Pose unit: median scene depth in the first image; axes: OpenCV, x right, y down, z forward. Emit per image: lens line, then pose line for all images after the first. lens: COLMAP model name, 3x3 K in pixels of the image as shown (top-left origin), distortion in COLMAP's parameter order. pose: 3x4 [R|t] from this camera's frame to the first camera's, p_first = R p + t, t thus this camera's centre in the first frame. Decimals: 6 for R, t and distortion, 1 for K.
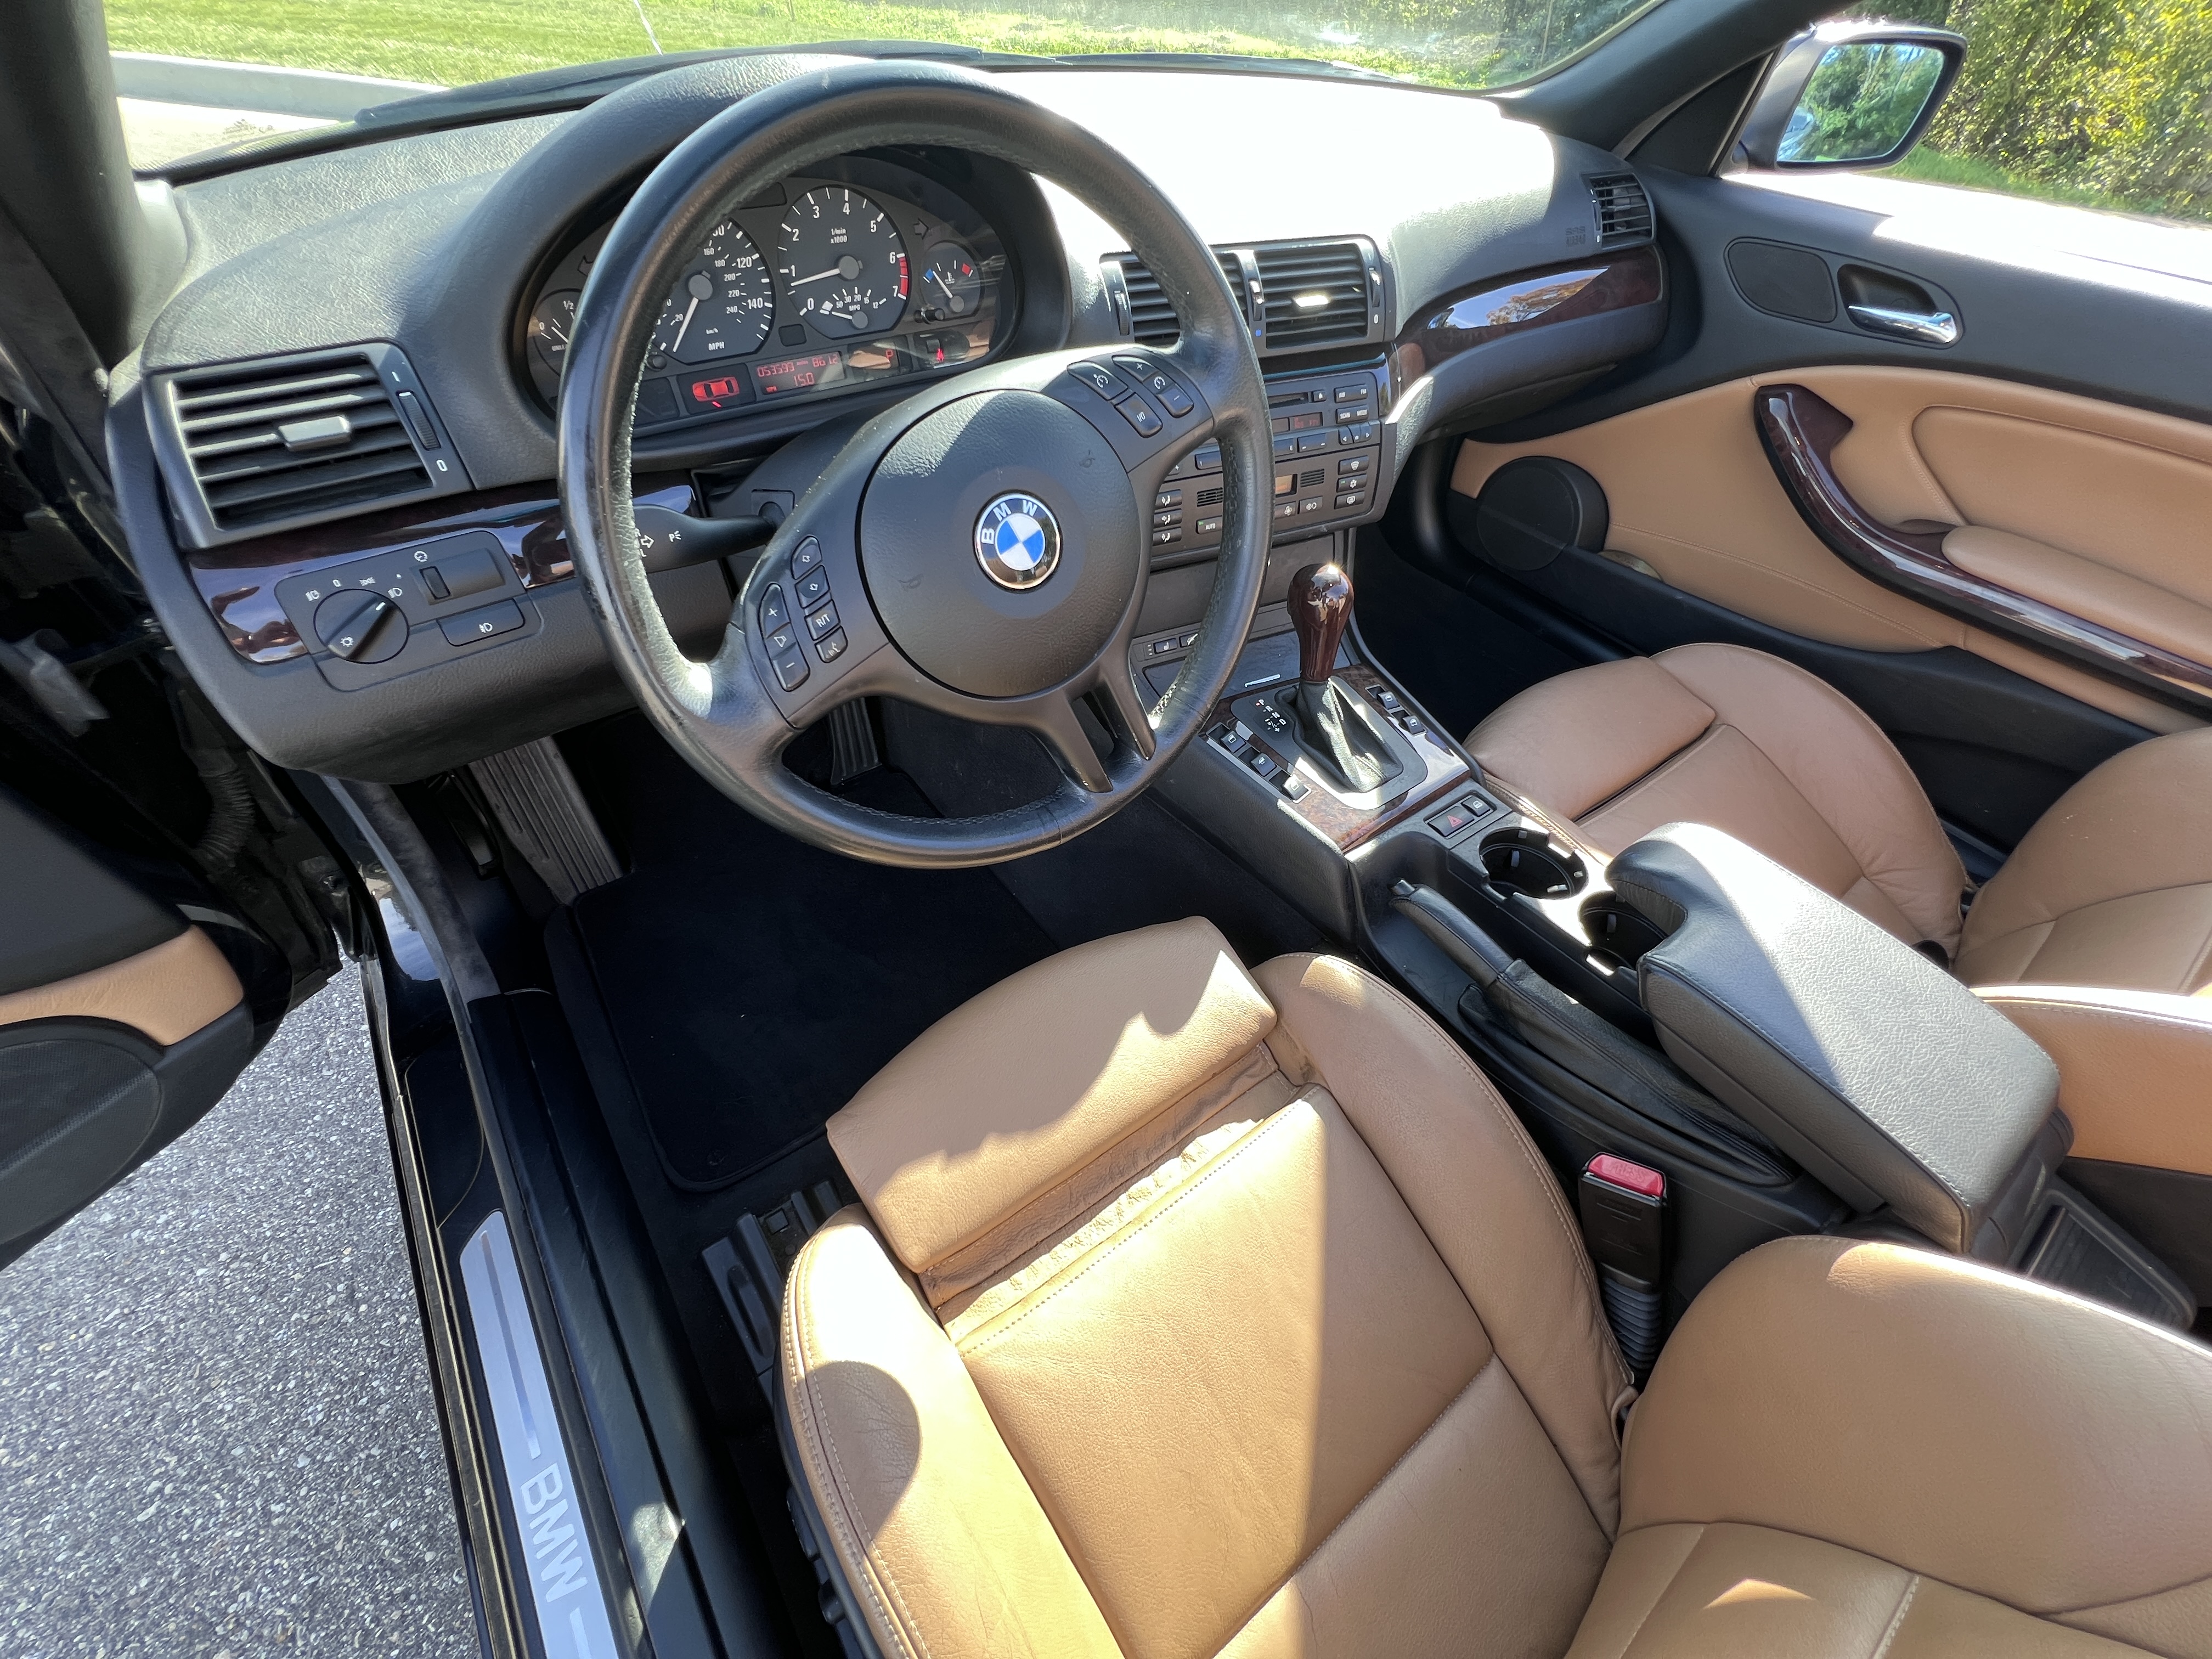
lens RADIAL K [[897.8, 0, 1100.1], [0, 897.8, 829.7], [0, 0, 1]] dist [-0.002232, 0.000083]
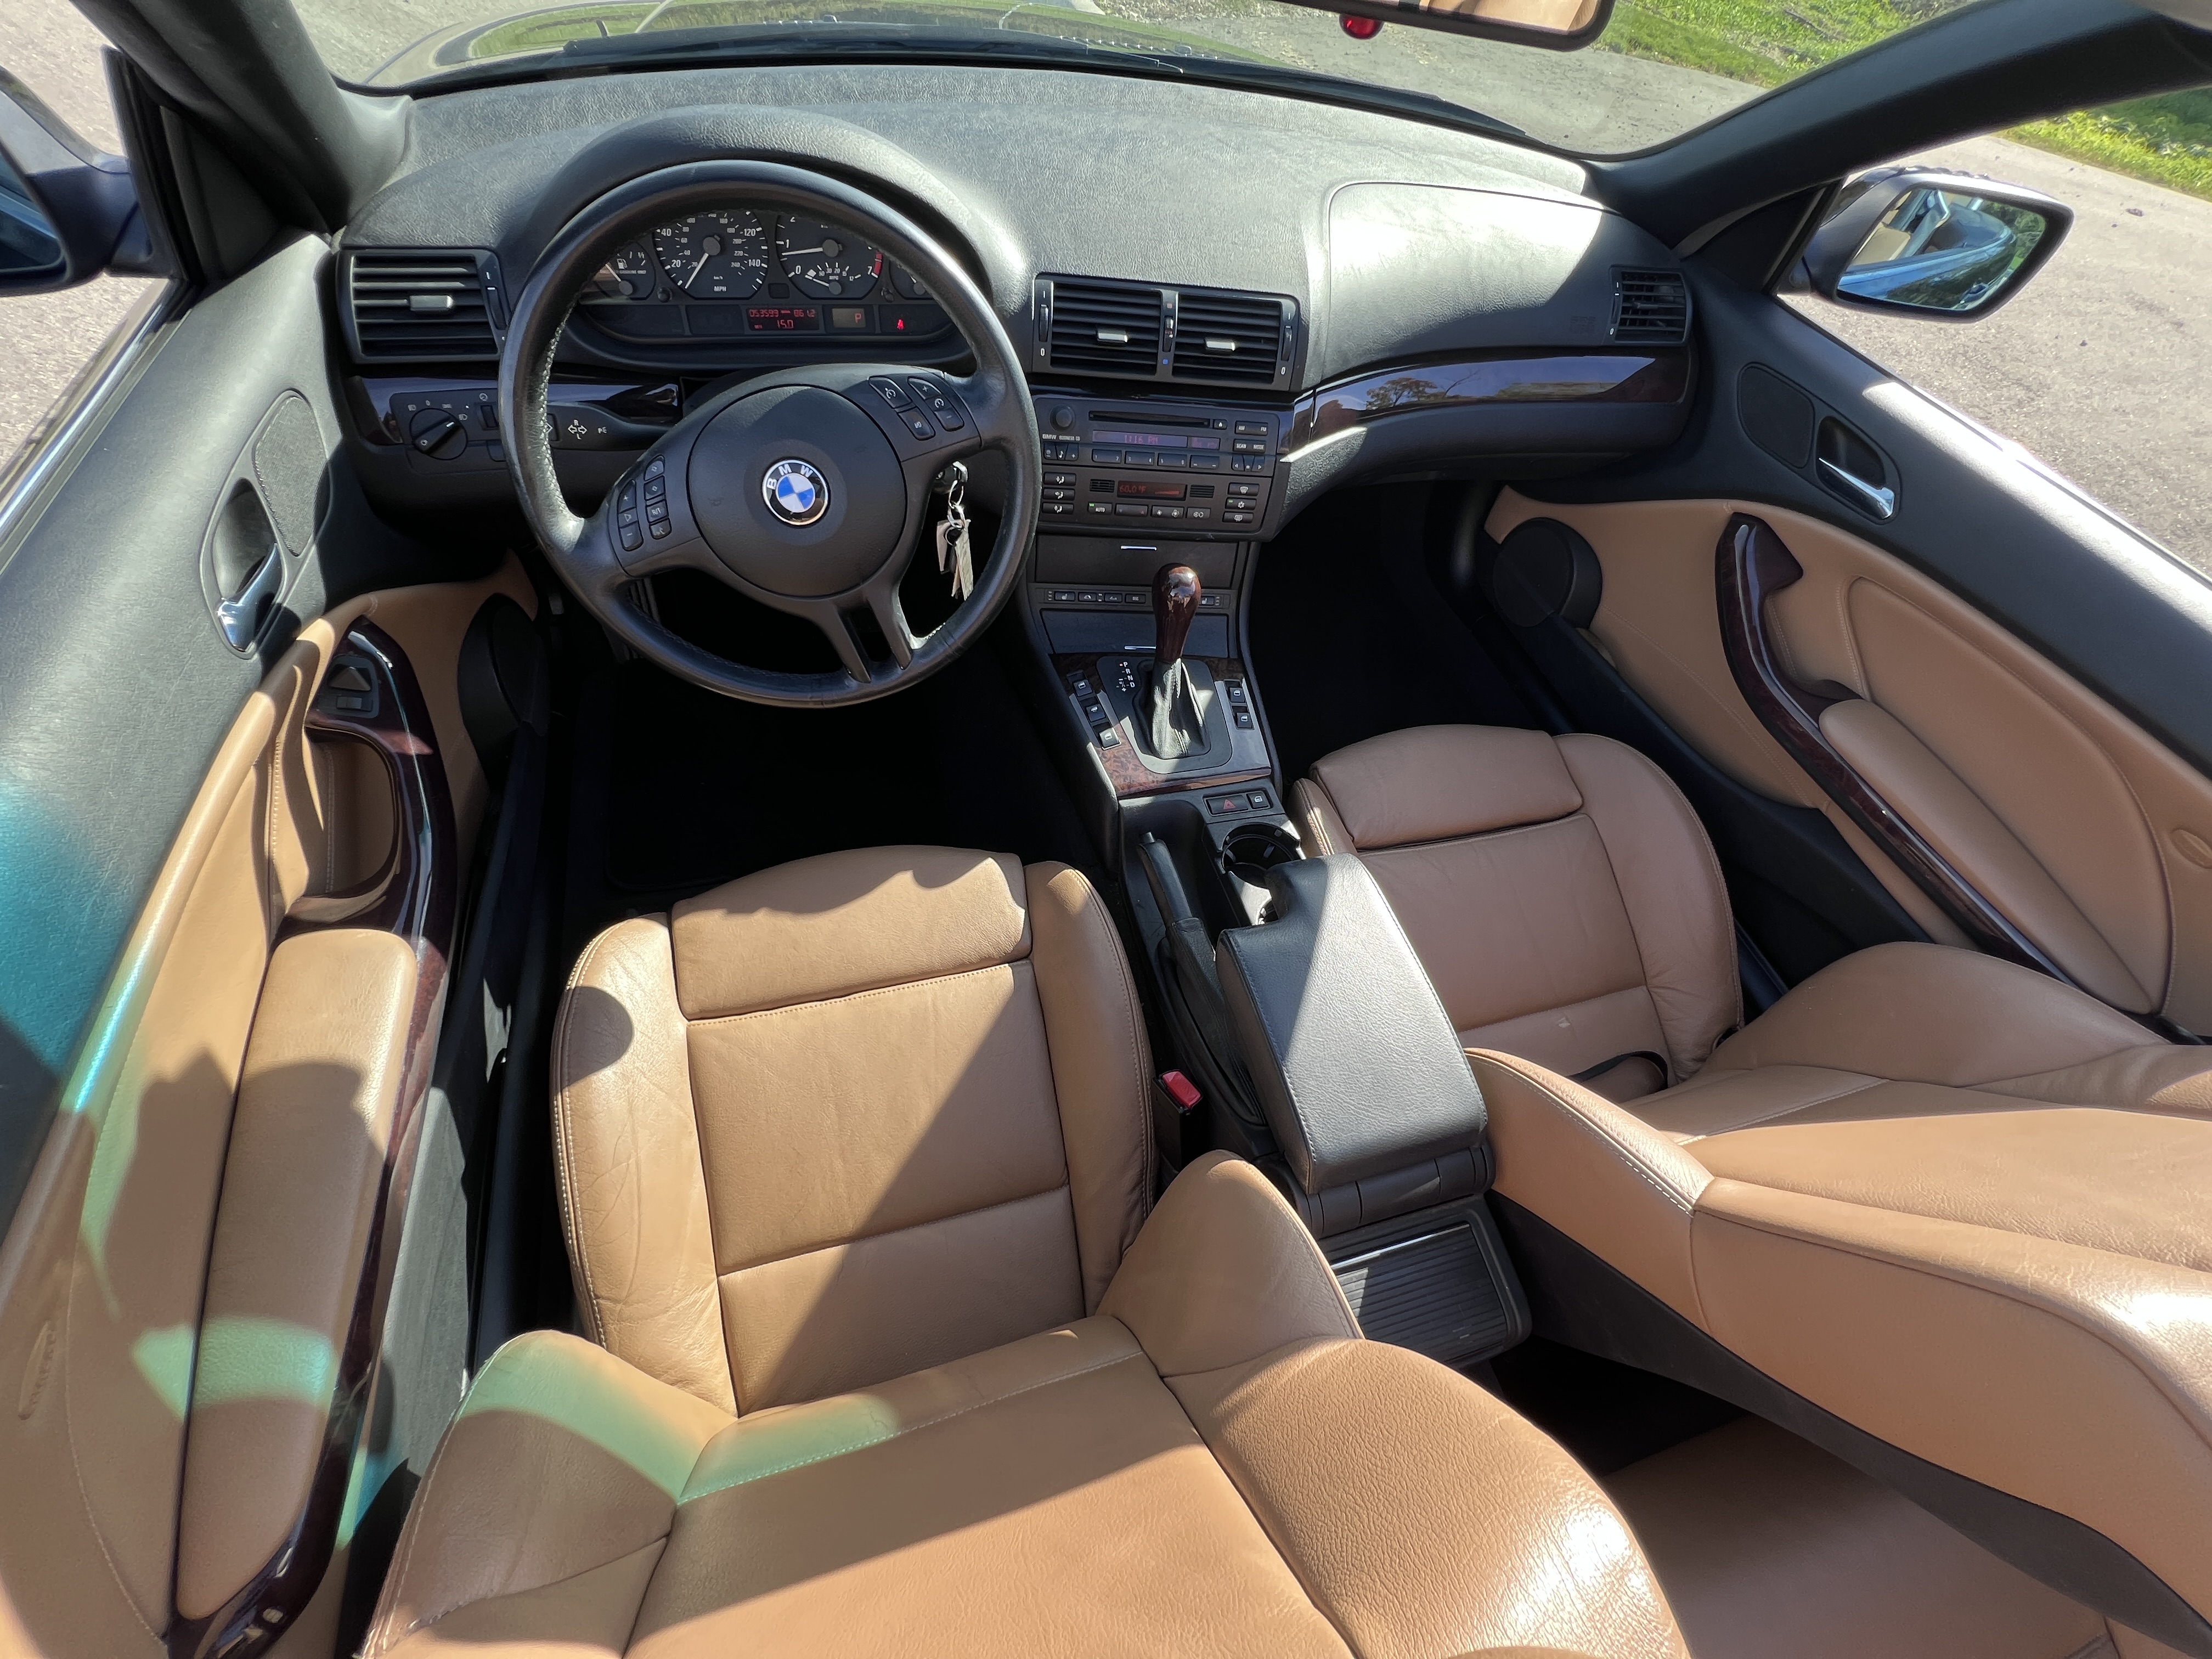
lens RADIAL K [[897.8, 0, 1103.4], [0, 897.8, 831.8], [0, 0, 1]] dist [-0.002232, 0.000083]
pose [[0.934147, 0.319798, -0.158423, 0.560170], [-0.303072, 0.945250, 0.121040, -0.089920], [0.188457, -0.065056, 0.979924, -0.268854]]
